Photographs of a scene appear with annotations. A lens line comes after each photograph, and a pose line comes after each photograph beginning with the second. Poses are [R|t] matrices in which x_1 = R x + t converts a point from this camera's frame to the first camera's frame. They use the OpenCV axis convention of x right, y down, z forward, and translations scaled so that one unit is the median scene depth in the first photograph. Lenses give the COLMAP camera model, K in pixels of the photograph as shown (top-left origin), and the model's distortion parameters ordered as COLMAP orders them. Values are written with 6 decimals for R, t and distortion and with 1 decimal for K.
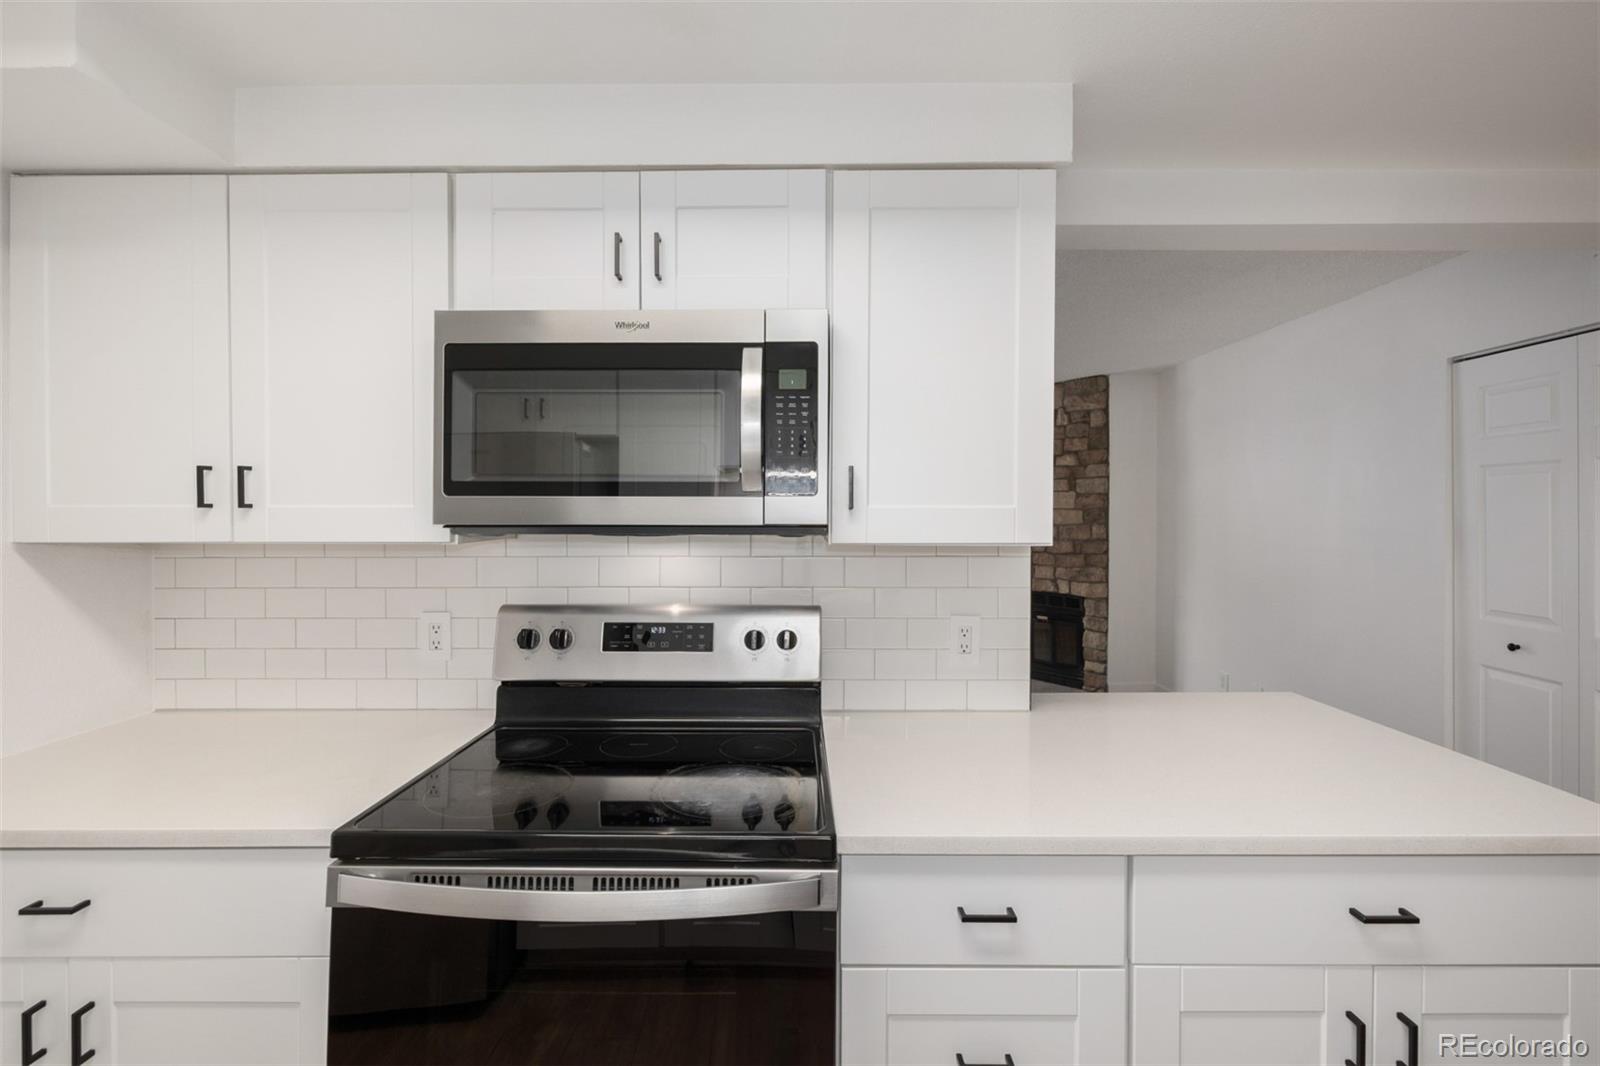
lens RADIAL K [[671.2, 0, 790.7], [0, 671.2, 528.9], [0, 0, 1]] dist [0.001173, 0.000126]
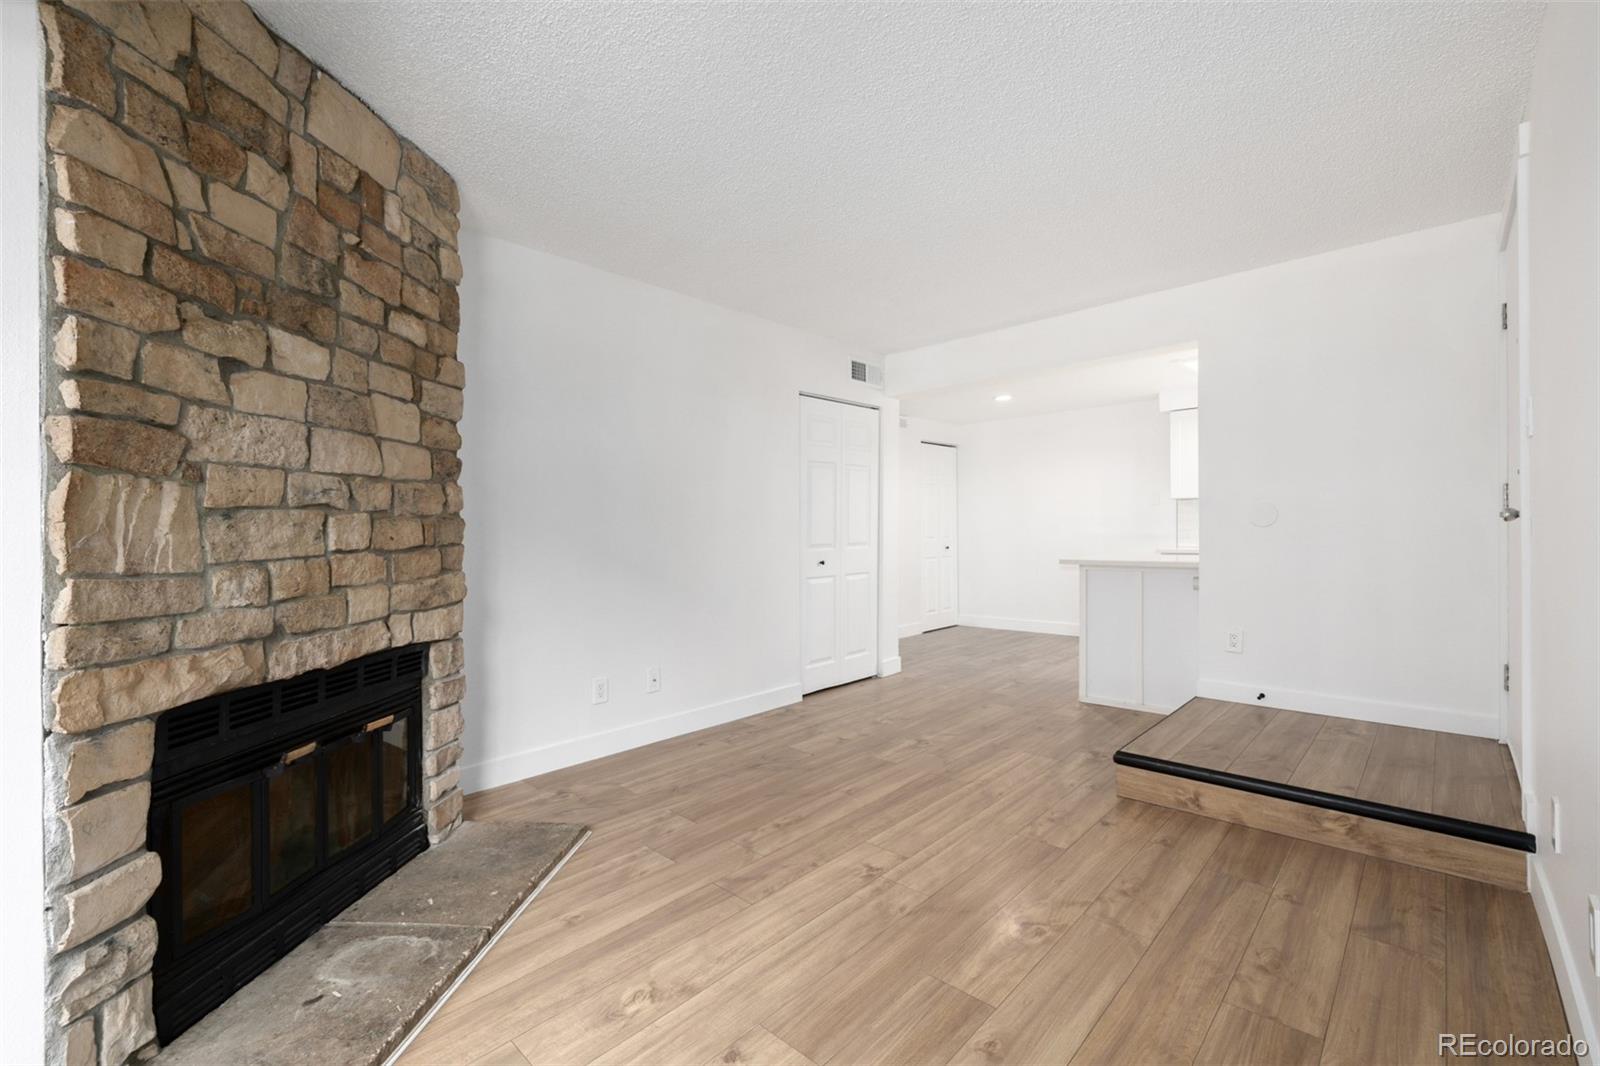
lens RADIAL K [[671.2, 0, 799.3], [0, 671.2, 527.2], [0, 0, 1]] dist [0.001173, 0.000126]
pose [[-0.740504, 0.008380, 0.672000, -0.056323], [0.026109, 0.999526, 0.016306, 0.023650], [-0.671545, 0.029620, -0.740372, 1.190326]]
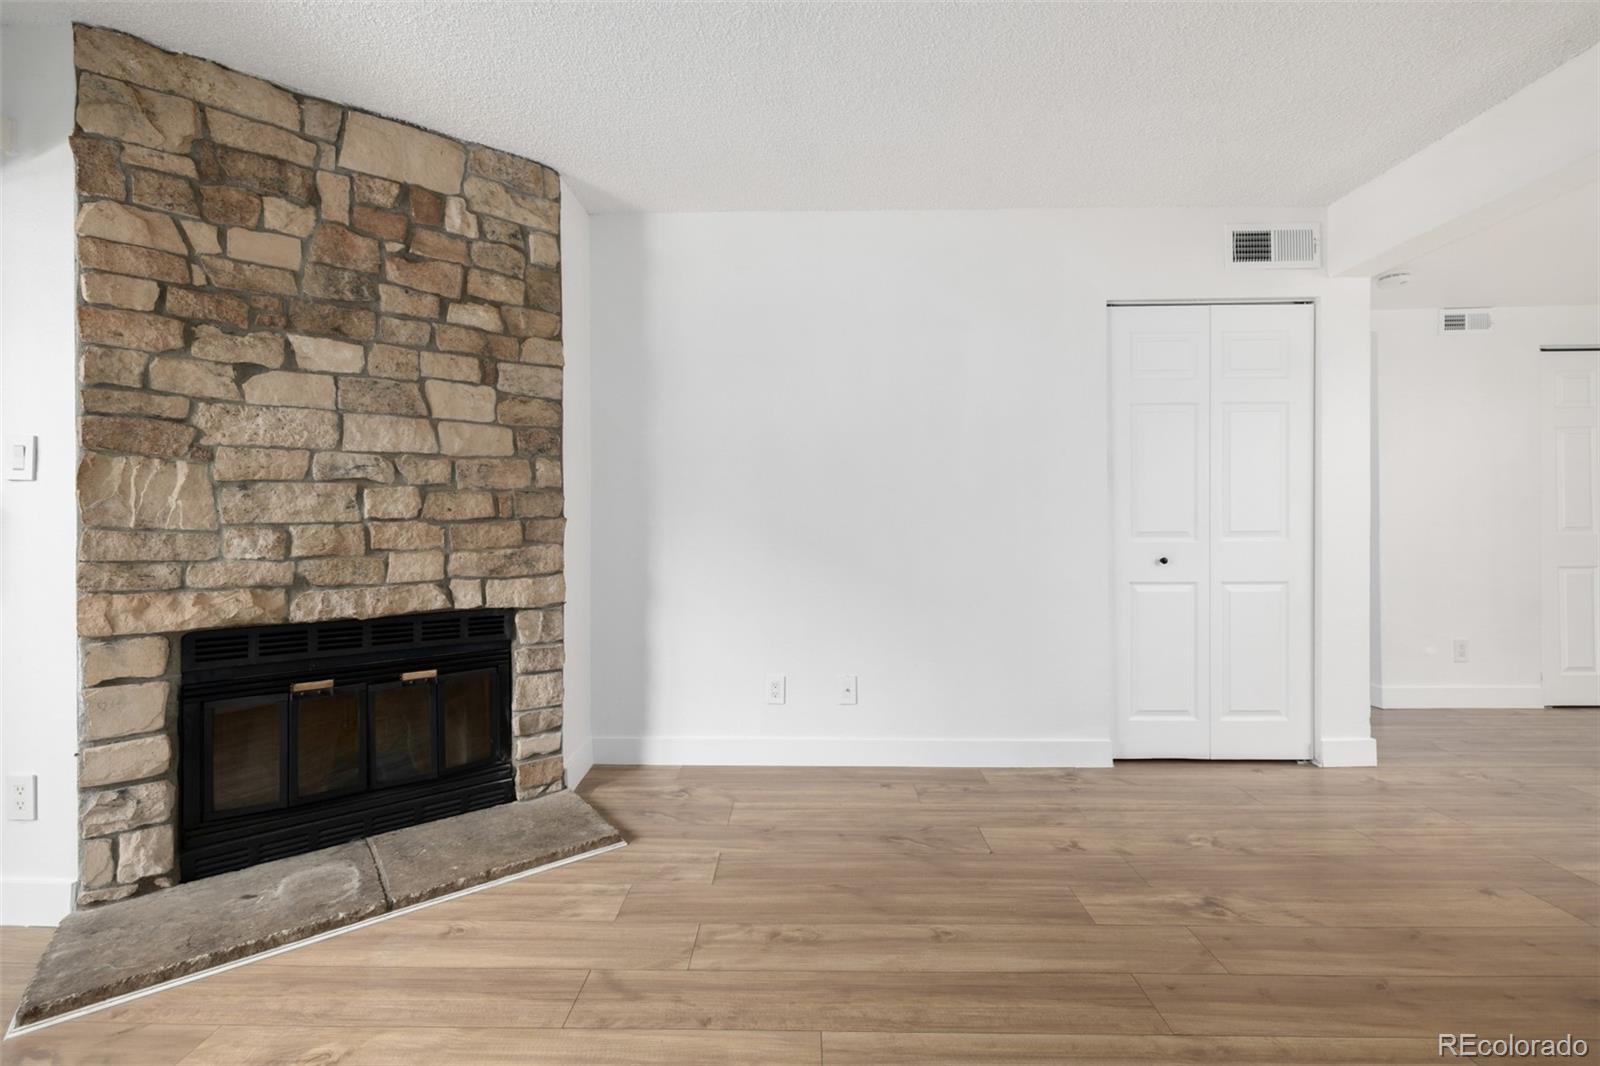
lens RADIAL K [[671.2, 0, 797.4], [0, 671.2, 517.5], [0, 0, 1]] dist [0.001173, 0.000126]
pose [[0.001530, 0.009083, 0.999958, -0.046891], [0.028520, 0.999552, -0.009123, 0.047230], [-0.999592, 0.028533, 0.001270, 0.810226]]
